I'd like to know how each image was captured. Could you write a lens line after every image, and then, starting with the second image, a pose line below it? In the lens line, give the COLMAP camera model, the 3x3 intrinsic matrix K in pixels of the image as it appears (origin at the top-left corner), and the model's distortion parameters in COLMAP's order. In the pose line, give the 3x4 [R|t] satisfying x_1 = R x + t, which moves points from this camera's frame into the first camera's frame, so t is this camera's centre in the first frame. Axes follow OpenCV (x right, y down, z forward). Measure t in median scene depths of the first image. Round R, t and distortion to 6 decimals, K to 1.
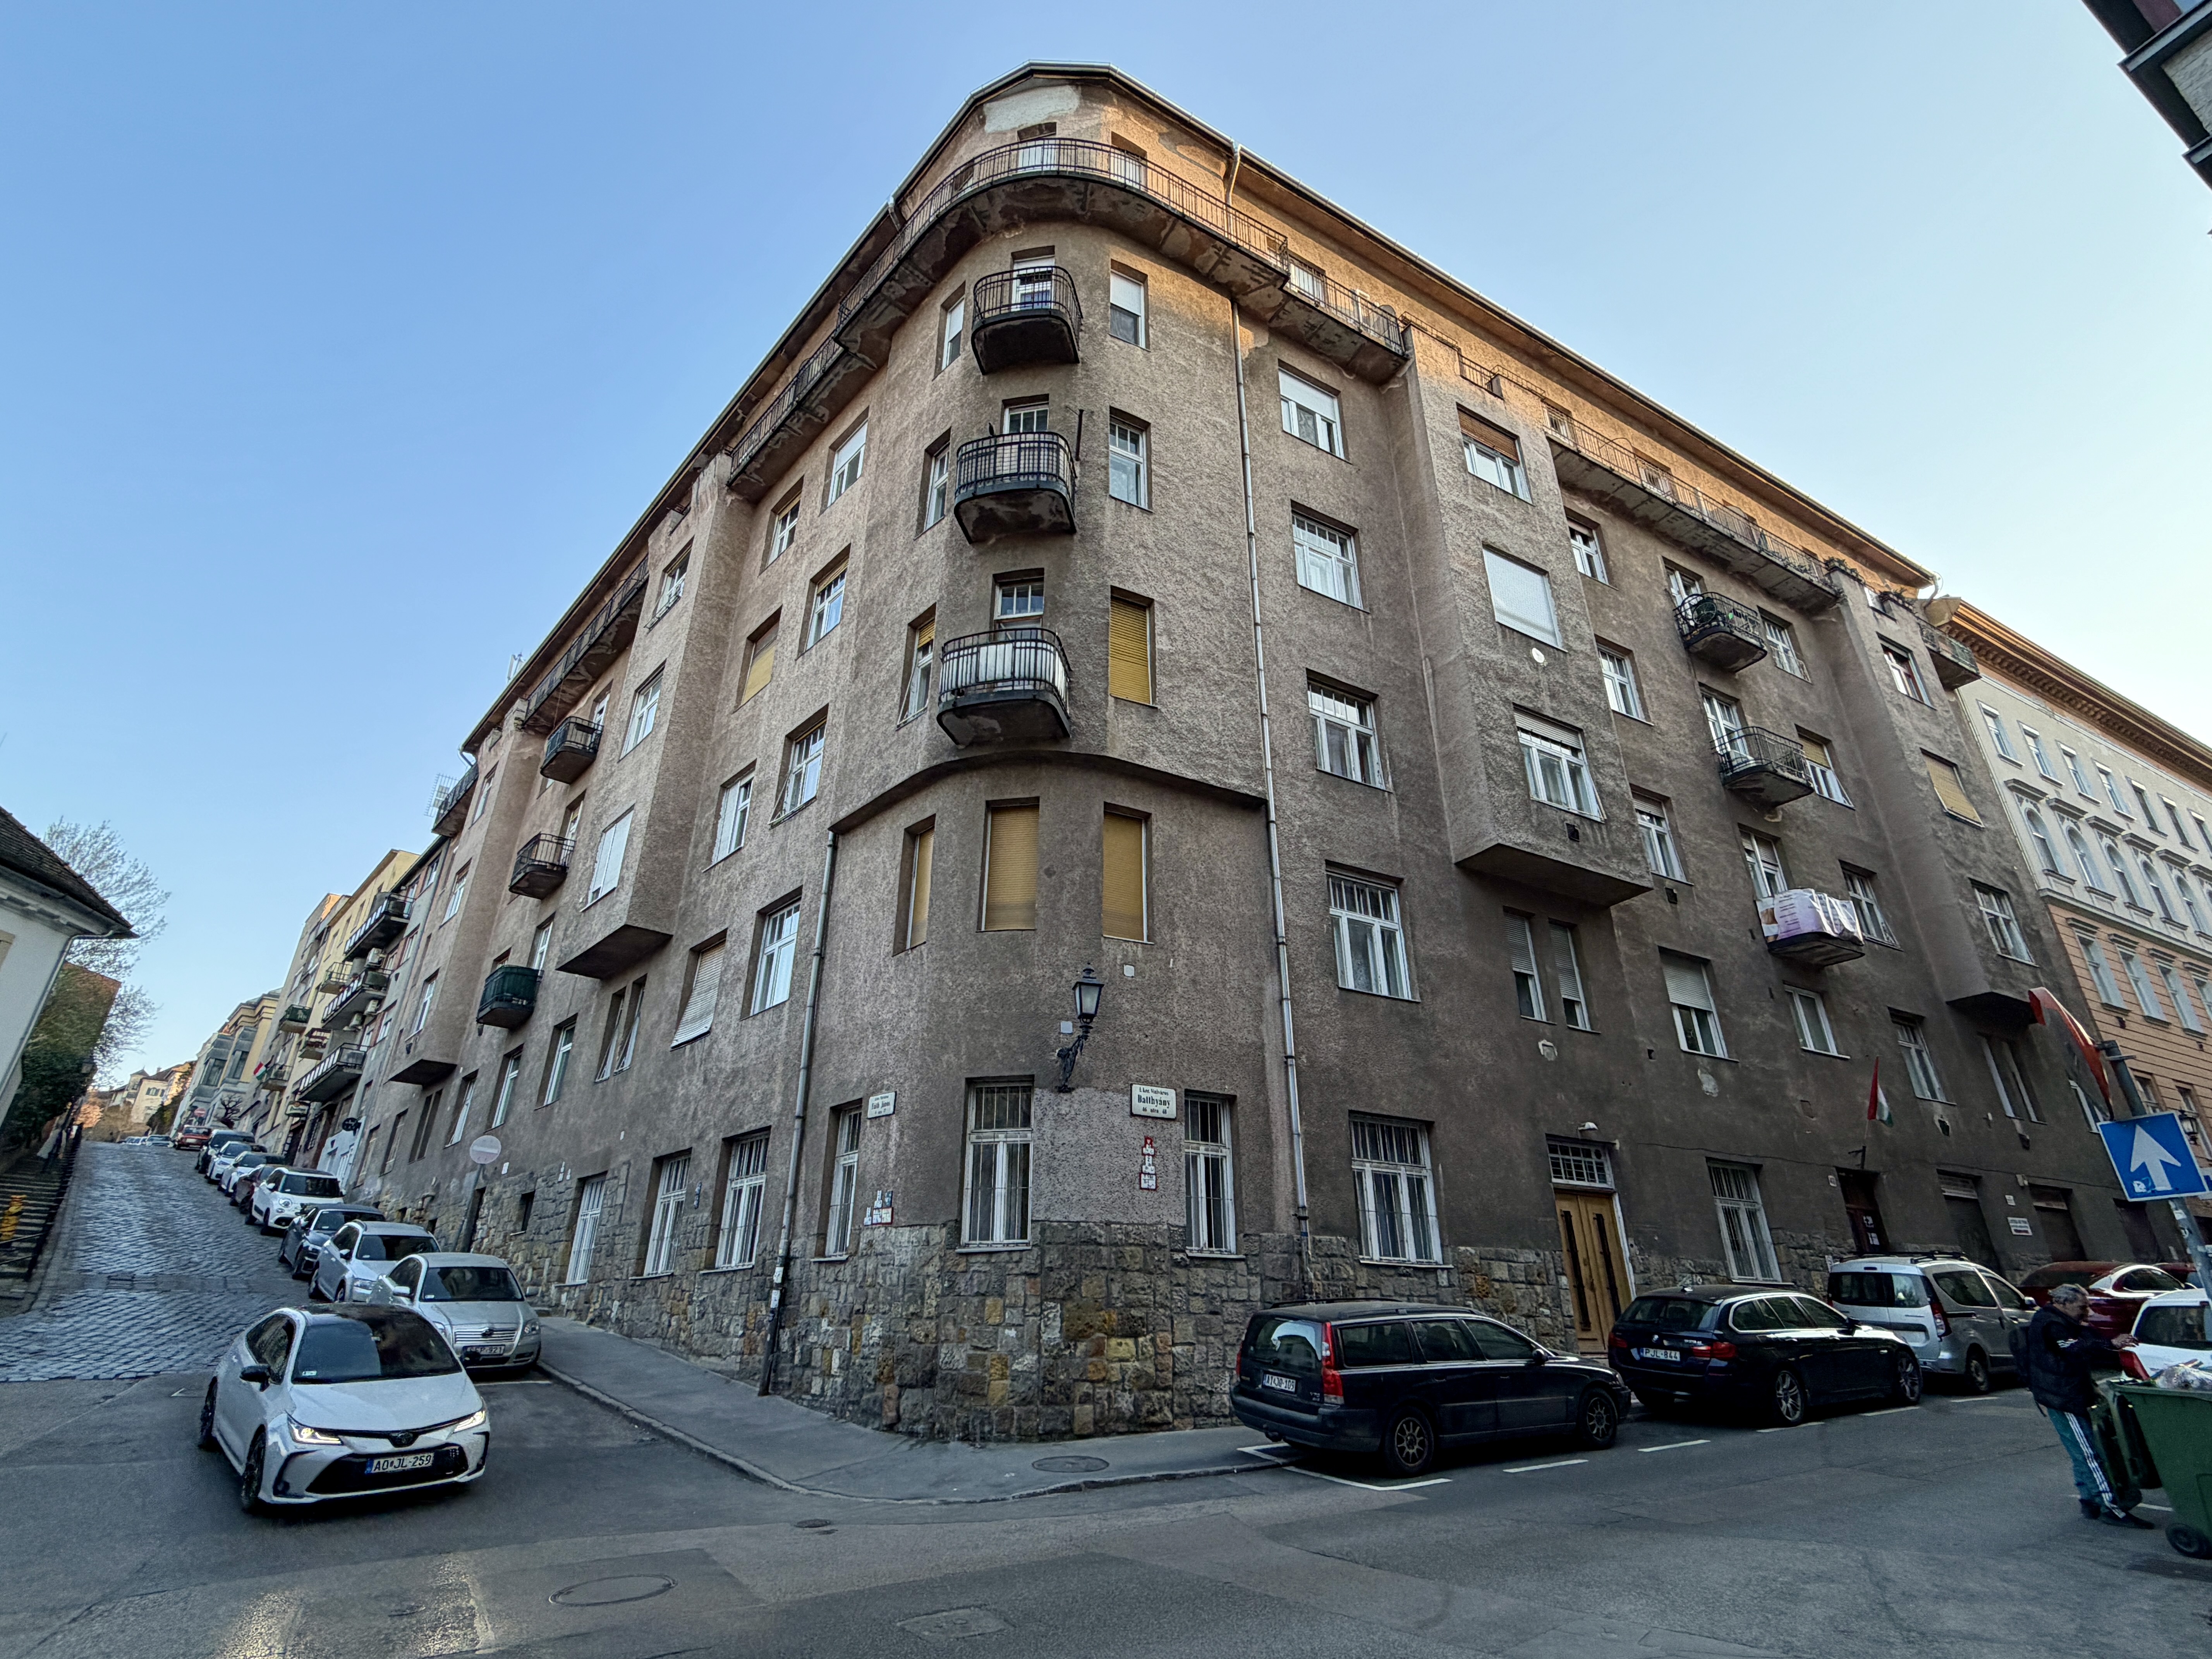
lens RADIAL K [[1073.0, 0, 1114.6], [0, 1073.0, 818.9], [0, 0, 1]] dist [-0.003467, -0.000069]
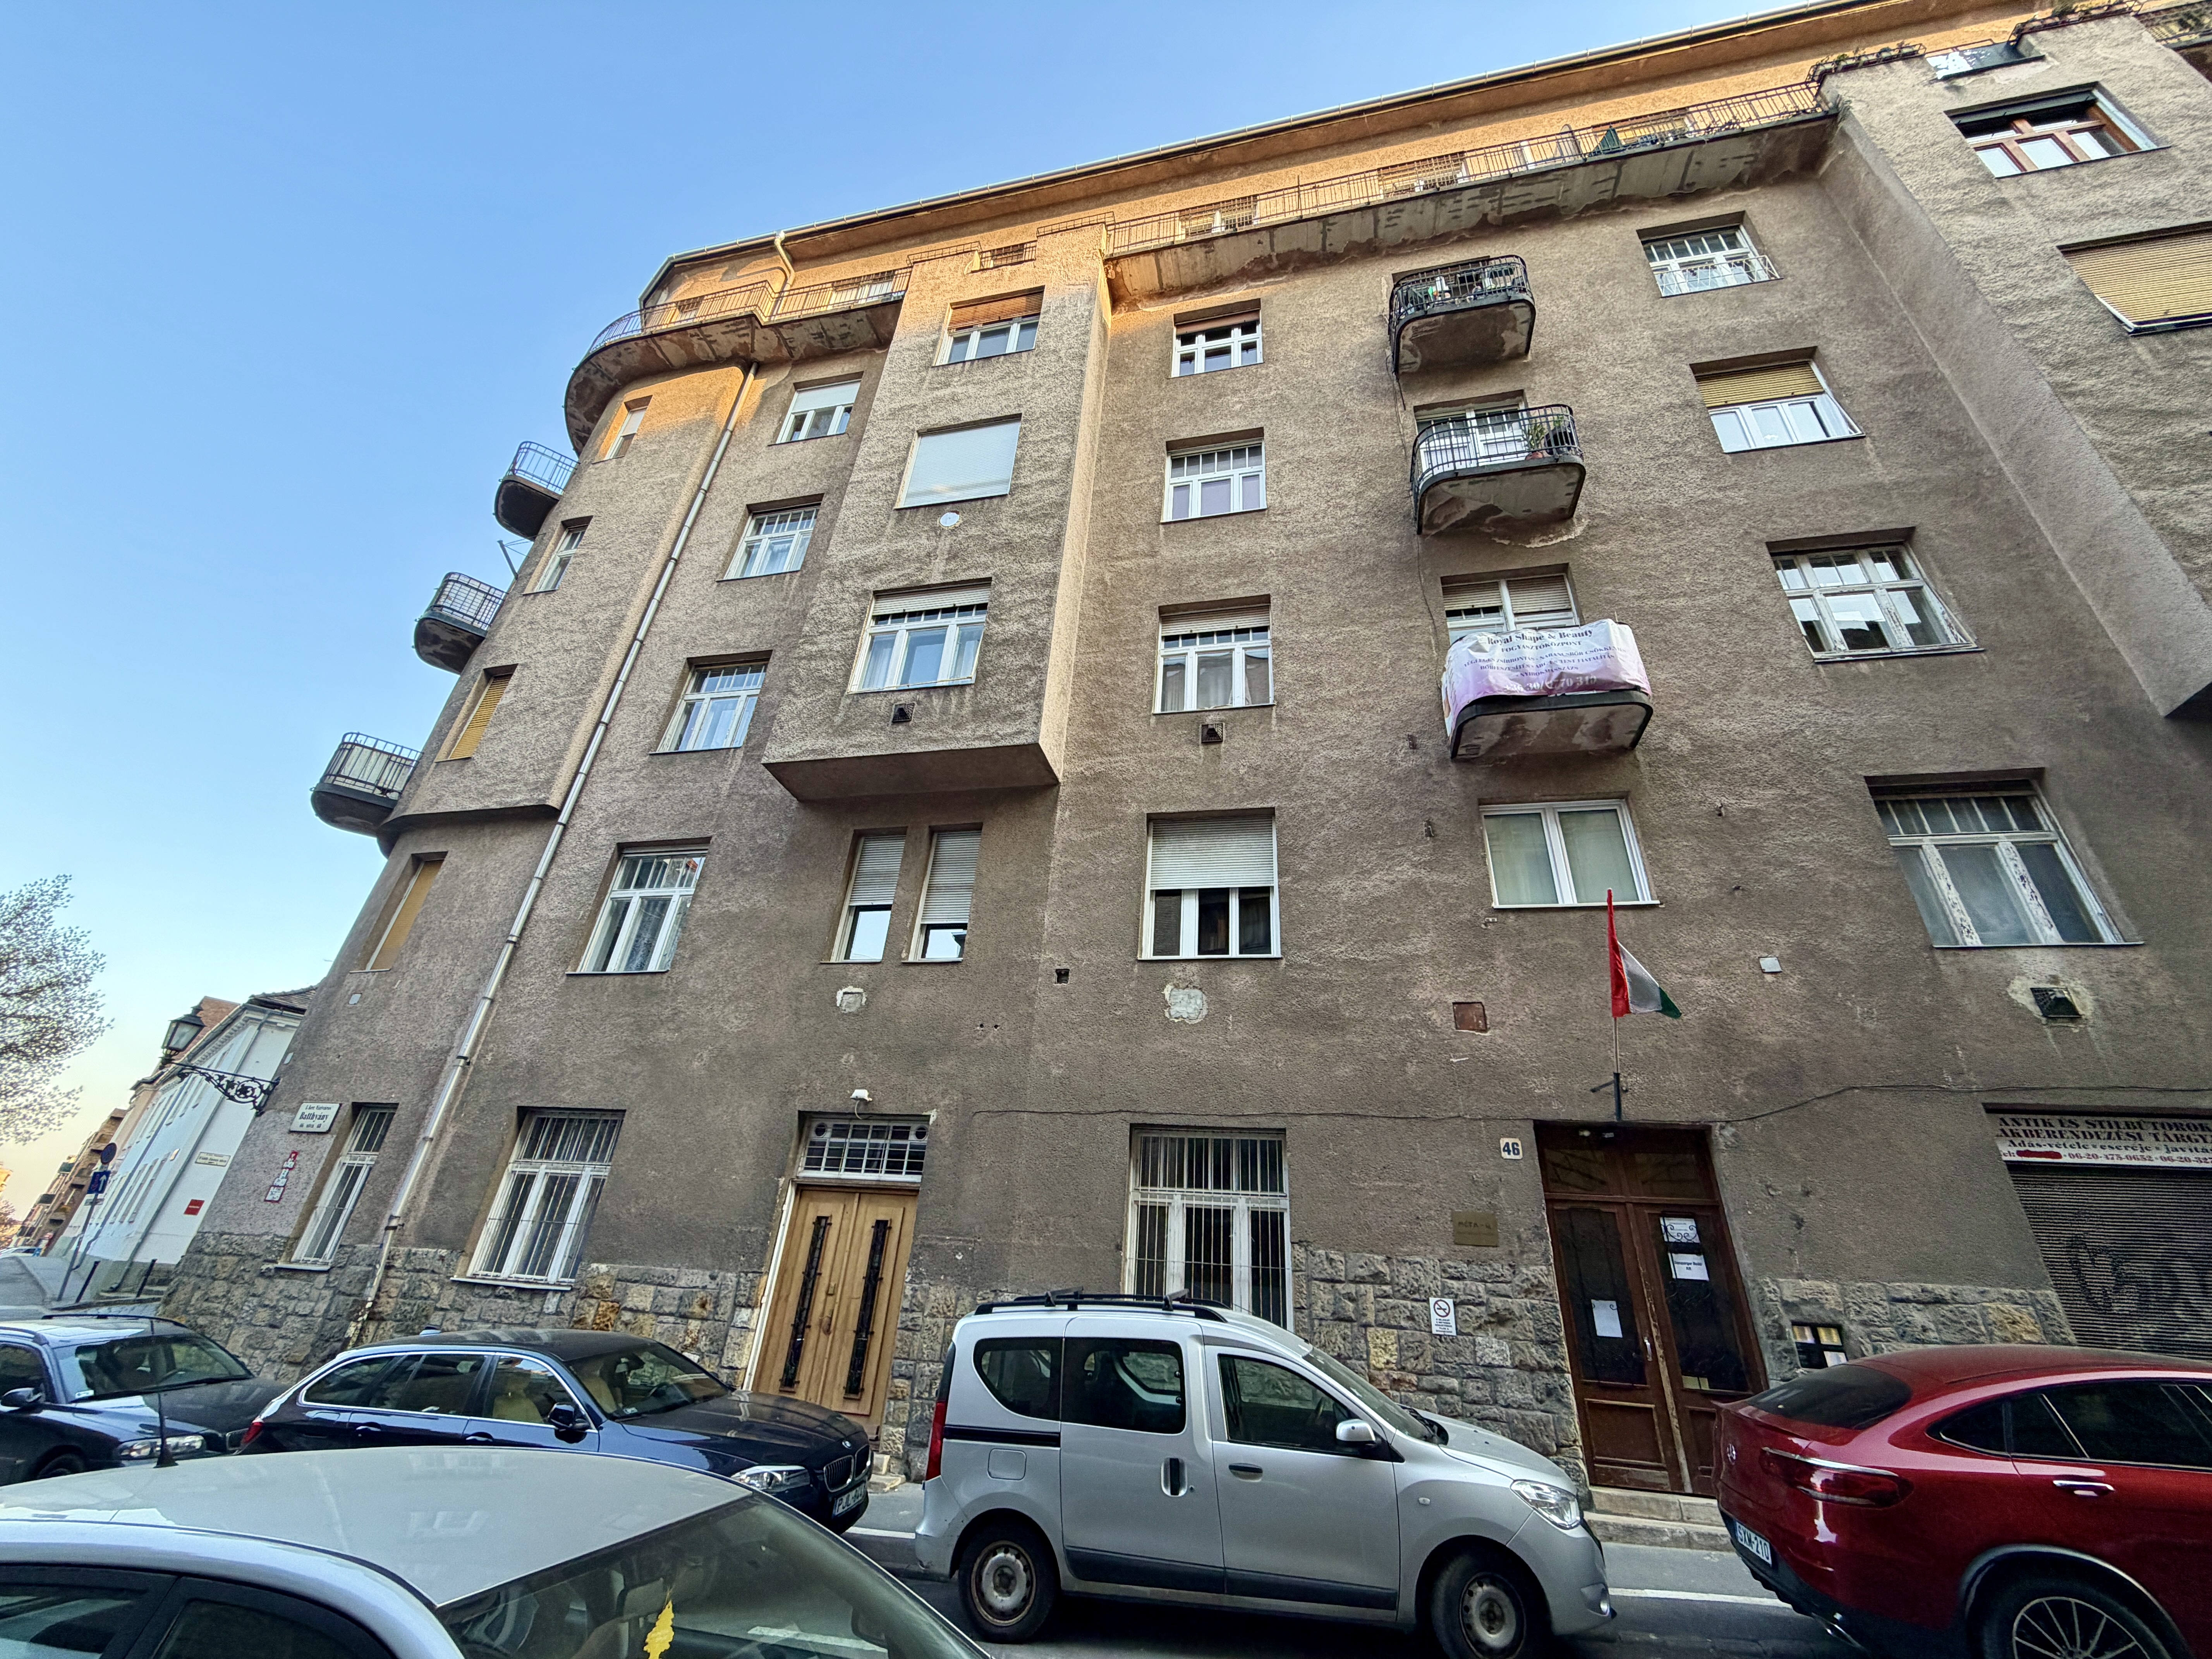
lens RADIAL K [[903.6, 0, 1107.1], [0, 903.6, 813.2], [0, 0, 1]] dist [-0.000209, -0.000493]
pose [[0.732681, -0.297883, -0.611918, 0.943769], [0.236543, 0.954530, -0.181440, 0.243067], [0.638142, -0.011807, 0.769828, 0.608835]]
